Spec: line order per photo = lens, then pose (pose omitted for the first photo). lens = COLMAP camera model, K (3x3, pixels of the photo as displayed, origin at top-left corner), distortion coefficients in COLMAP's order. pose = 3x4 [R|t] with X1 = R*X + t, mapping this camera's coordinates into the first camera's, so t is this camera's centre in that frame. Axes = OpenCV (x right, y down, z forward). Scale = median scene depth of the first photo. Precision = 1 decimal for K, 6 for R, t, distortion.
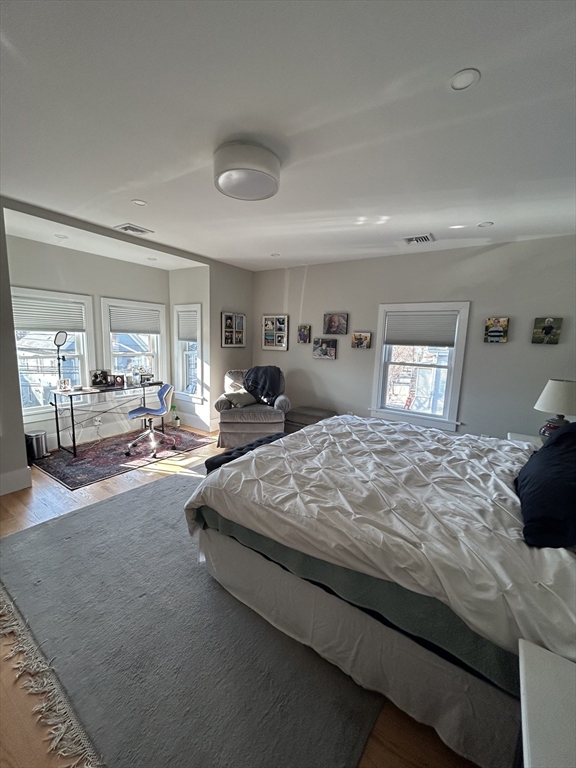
lens RADIAL K [[308.7, 0, 288.7], [0, 308.7, 383.6], [0, 0, 1]] dist [-0.001856, 0.000597]
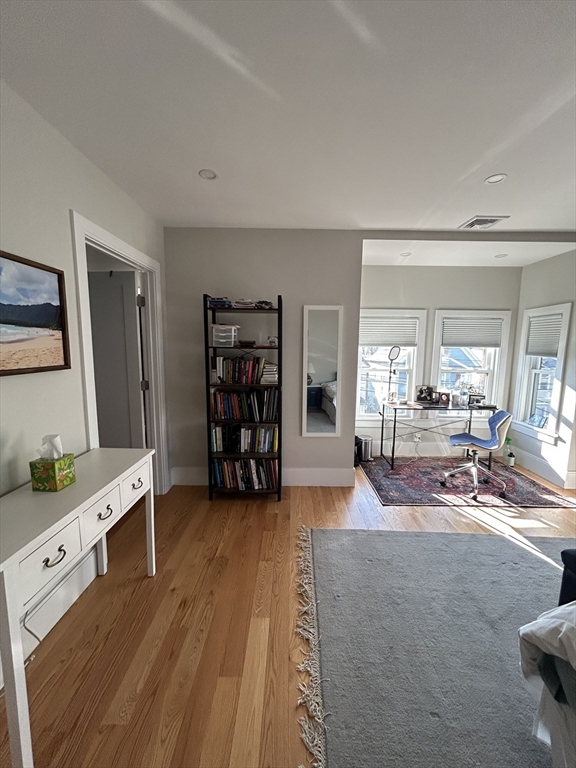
lens RADIAL K [[308.7, 0, 288.7], [0, 308.7, 383.6], [0, 0, 1]] dist [-0.001856, 0.000597]
pose [[0.556905, 0.076874, -0.827011, -0.057263], [-0.114208, 0.993337, 0.015427, -0.016930], [0.822687, 0.085859, 0.561974, 0.111714]]
